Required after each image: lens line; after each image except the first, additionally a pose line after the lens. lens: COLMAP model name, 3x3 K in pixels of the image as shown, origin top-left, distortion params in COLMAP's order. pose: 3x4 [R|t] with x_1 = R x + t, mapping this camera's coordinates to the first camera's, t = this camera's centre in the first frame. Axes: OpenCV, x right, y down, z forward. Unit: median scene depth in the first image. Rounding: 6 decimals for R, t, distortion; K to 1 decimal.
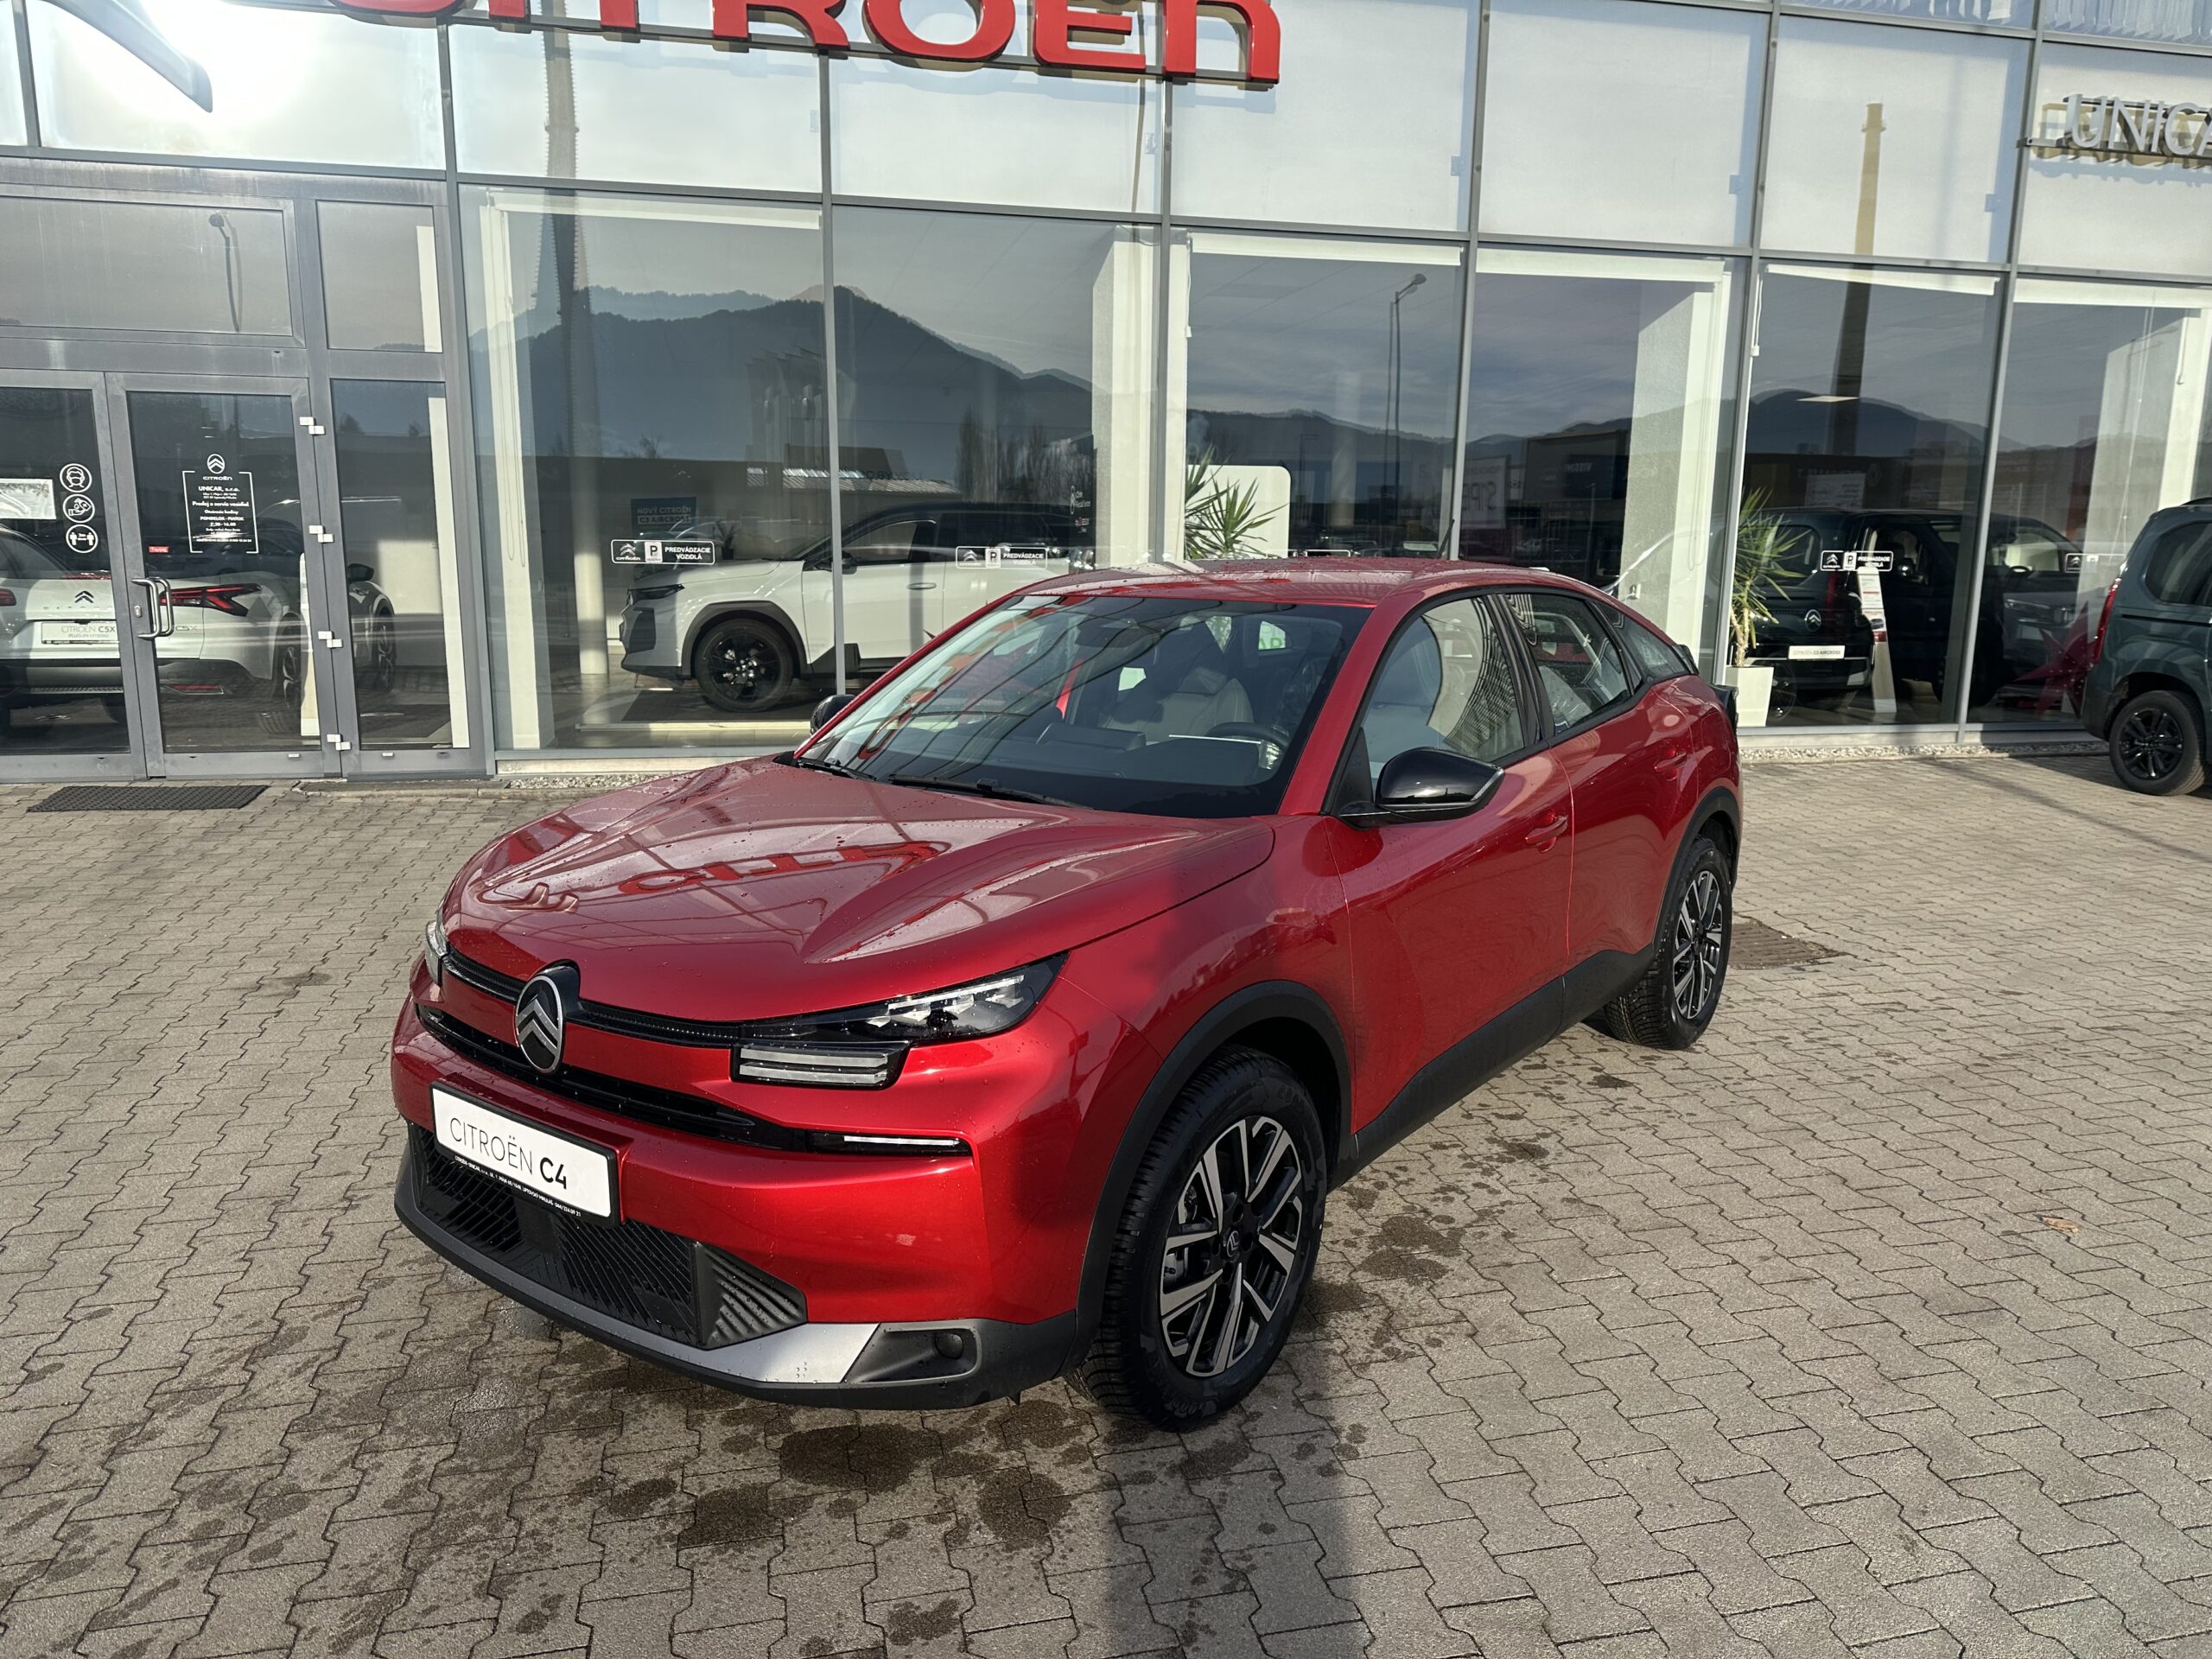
lens RADIAL K [[1548.8, 0, 1100.8], [0, 1548.8, 821.4], [0, 0, 1]] dist [0.045712, -0.033414]
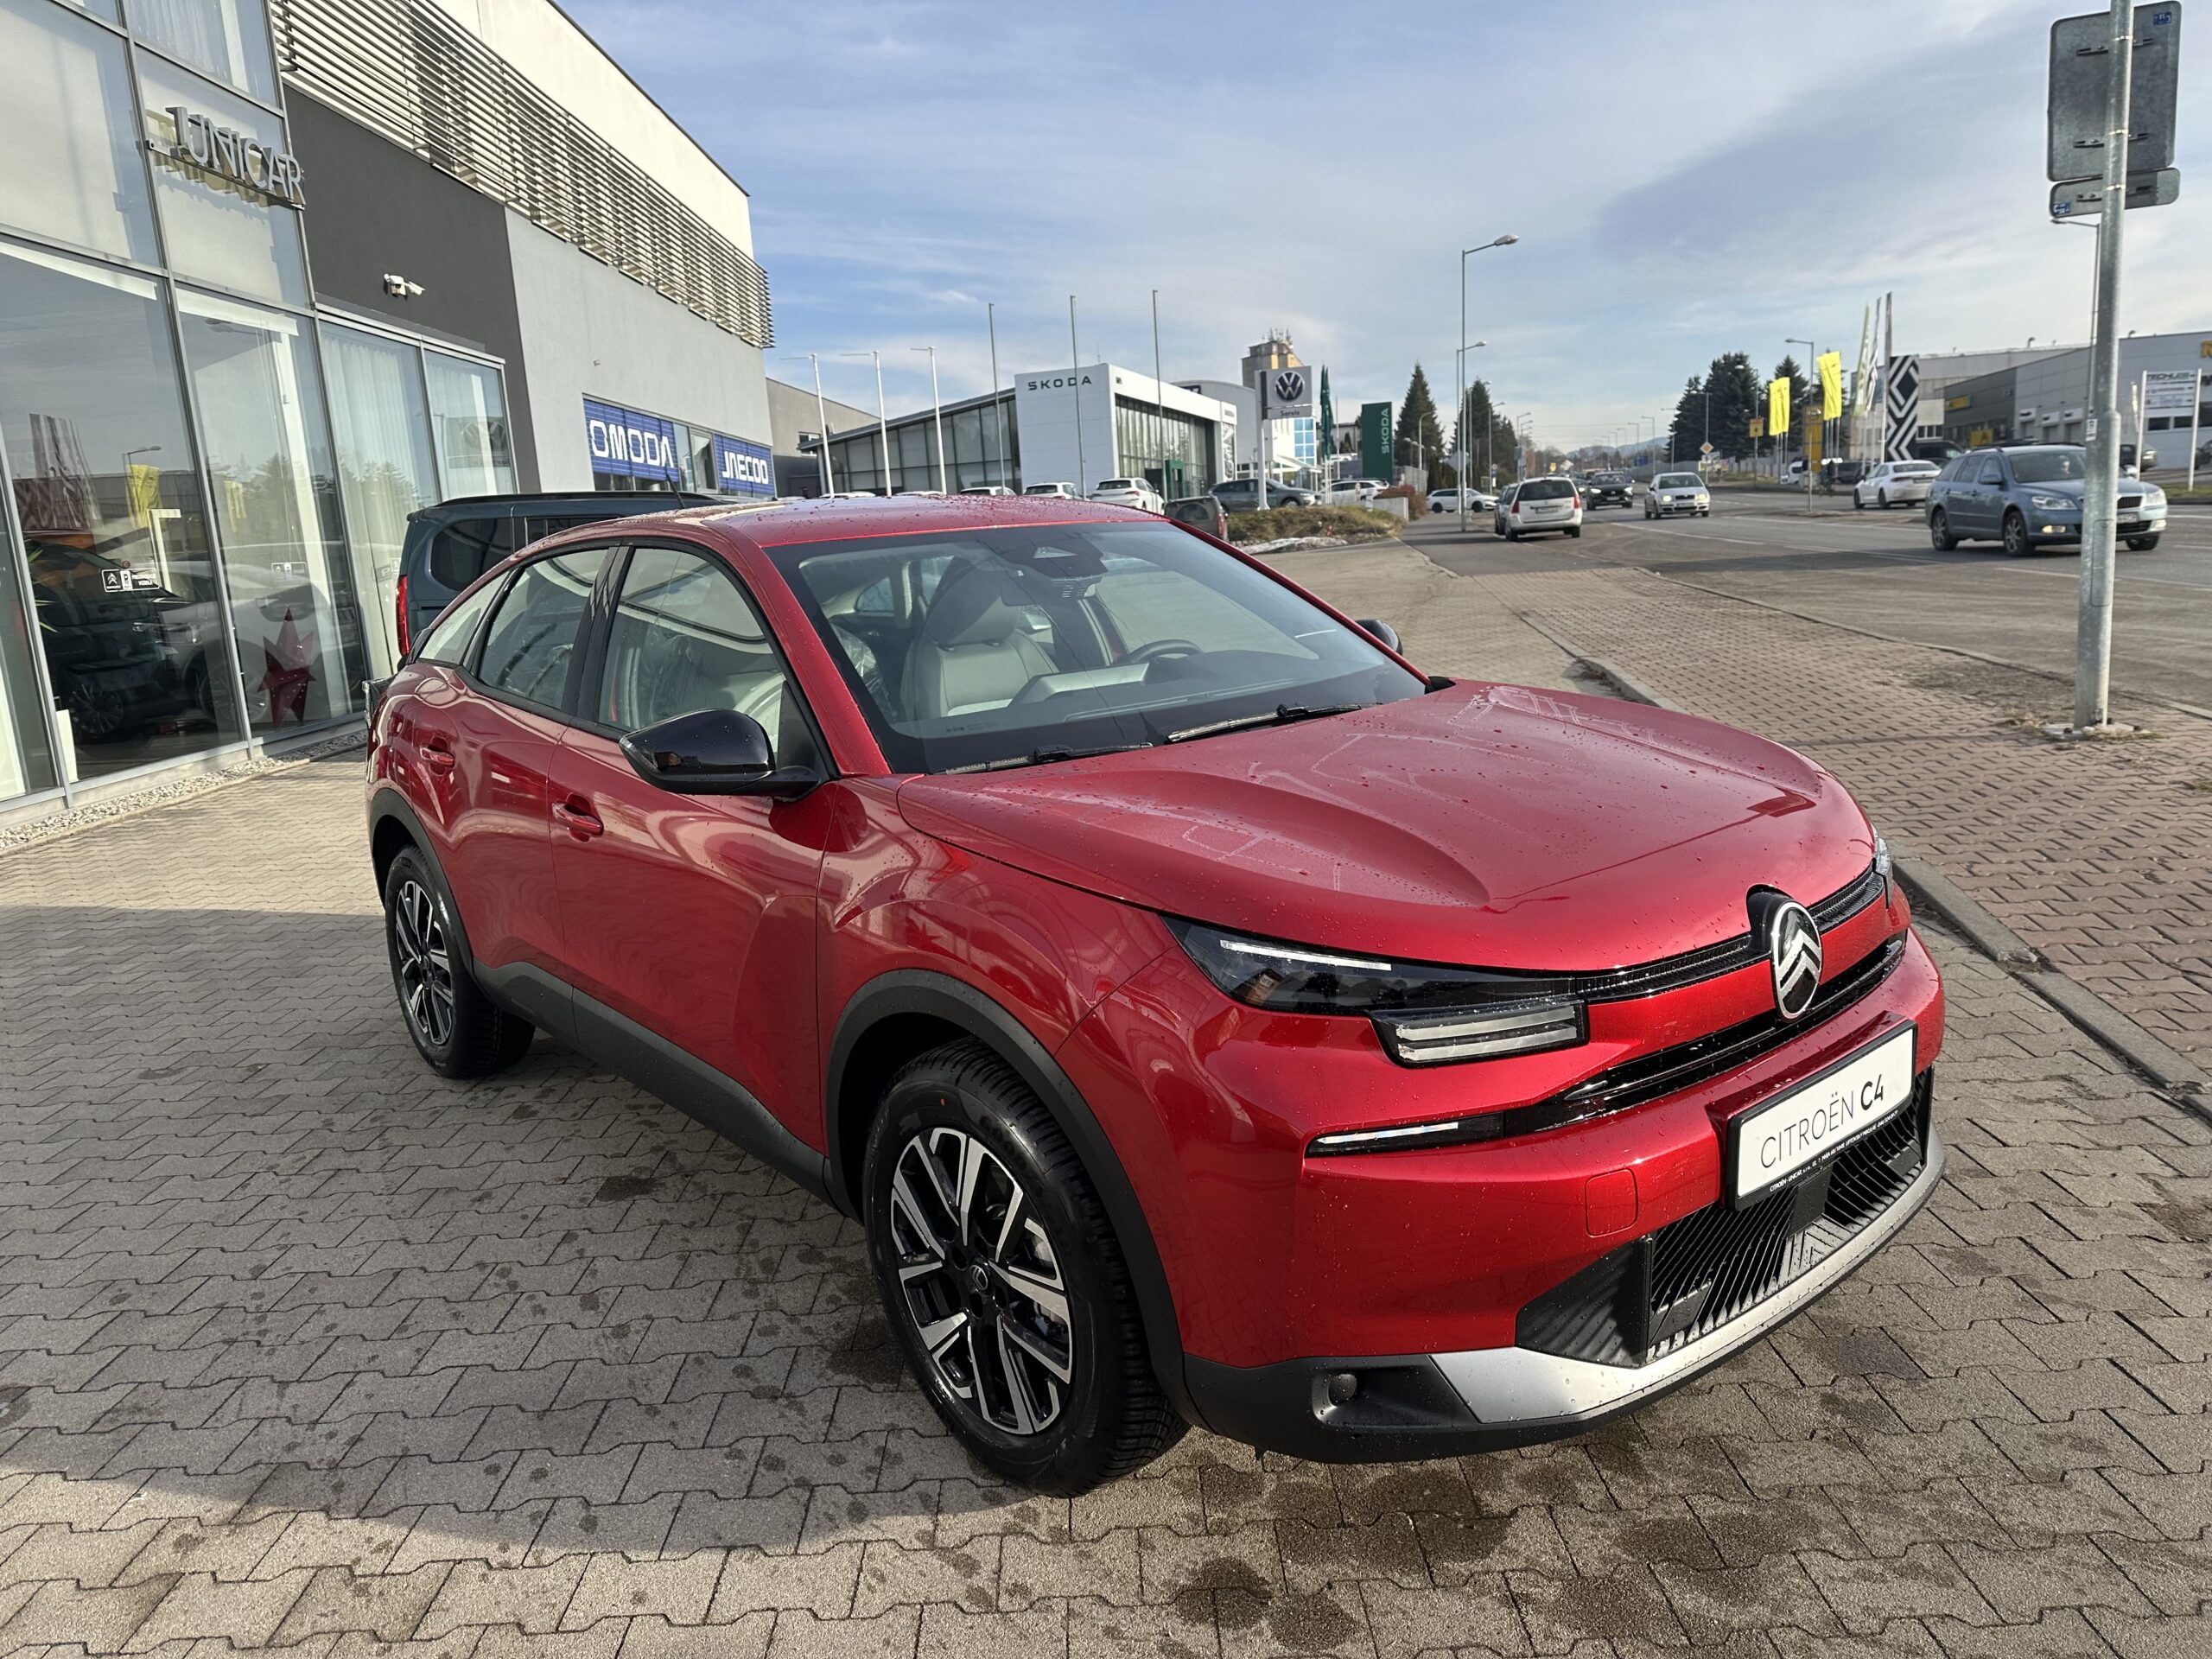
lens RADIAL K [[1548.8, 0, 1095.2], [0, 1548.8, 820.3], [0, 0, 1]] dist [0.045712, -0.033414]
pose [[0.208143, -0.204839, 0.956409, -0.418320], [0.239442, 0.958743, 0.153229, -0.054985], [-0.948338, 0.197110, 0.248603, 0.386955]]
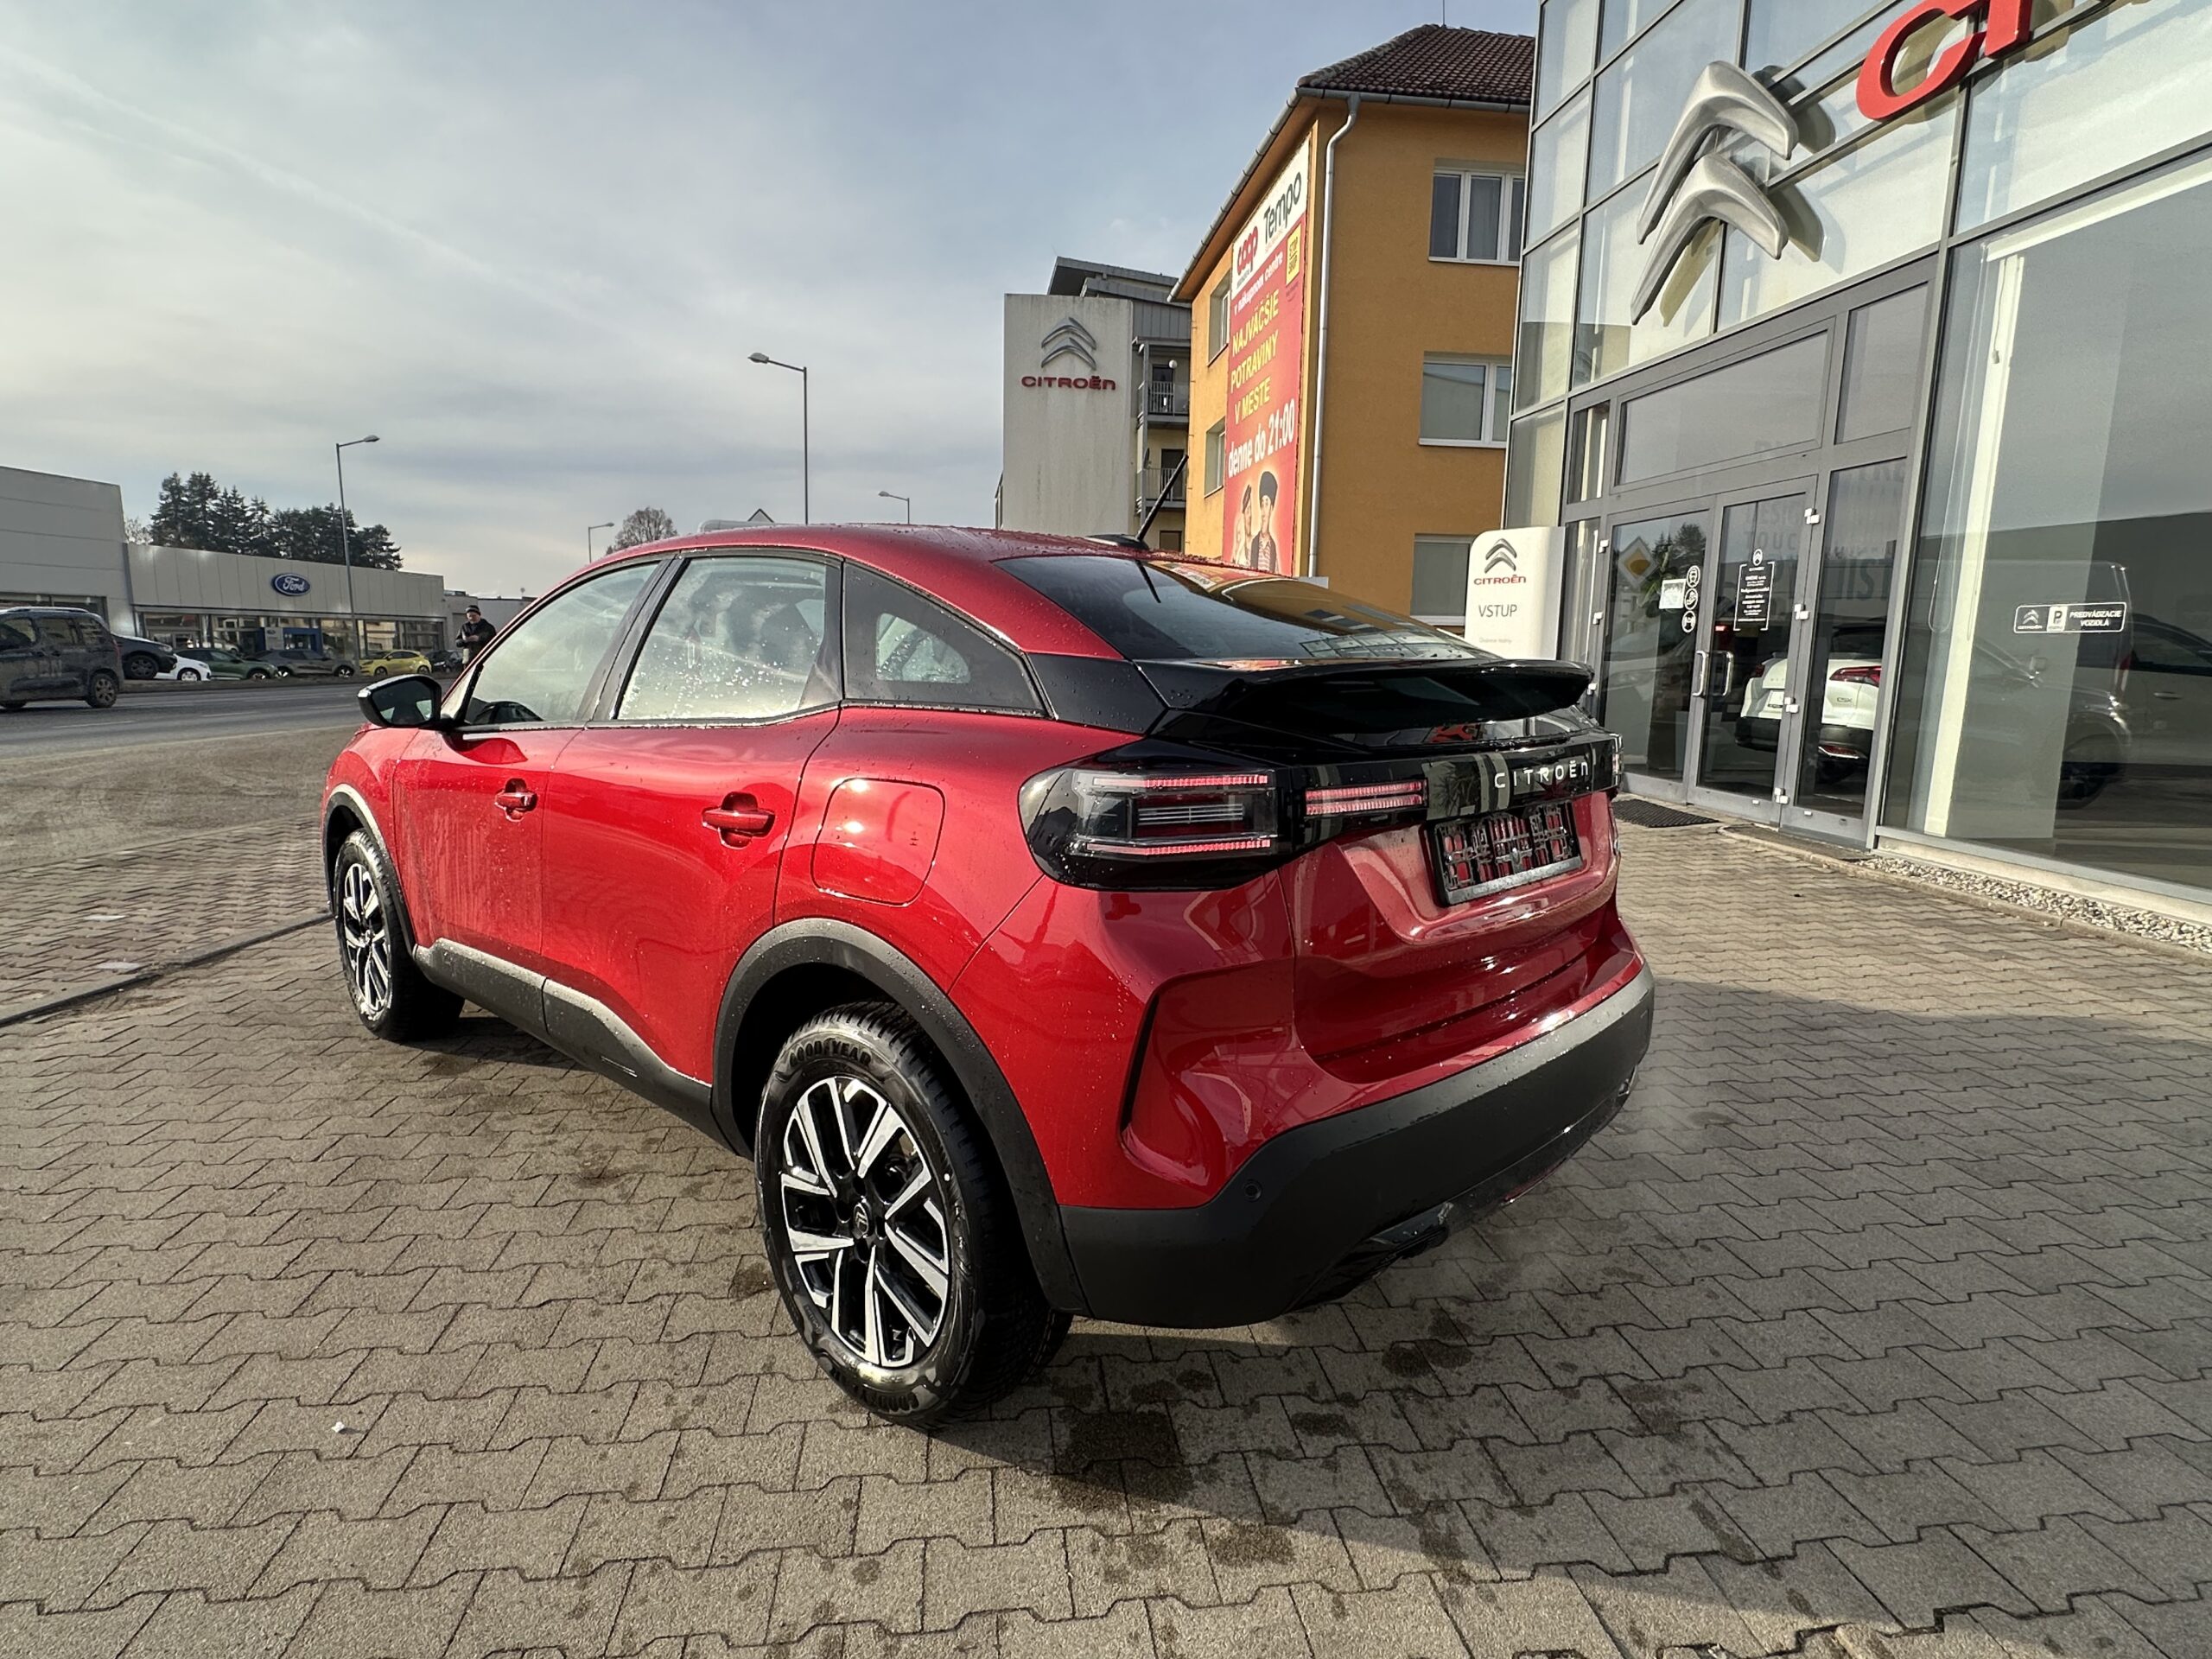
lens RADIAL K [[1174.8, 0, 1098.1], [0, 1174.8, 838.5], [0, 0, 1]] dist [0.002347, -0.001149]
pose [[-0.102521, 0.151196, -0.983173, 0.472275], [-0.195121, 0.966123, 0.168920, -0.080120], [0.975406, 0.209156, -0.069546, 0.688112]]
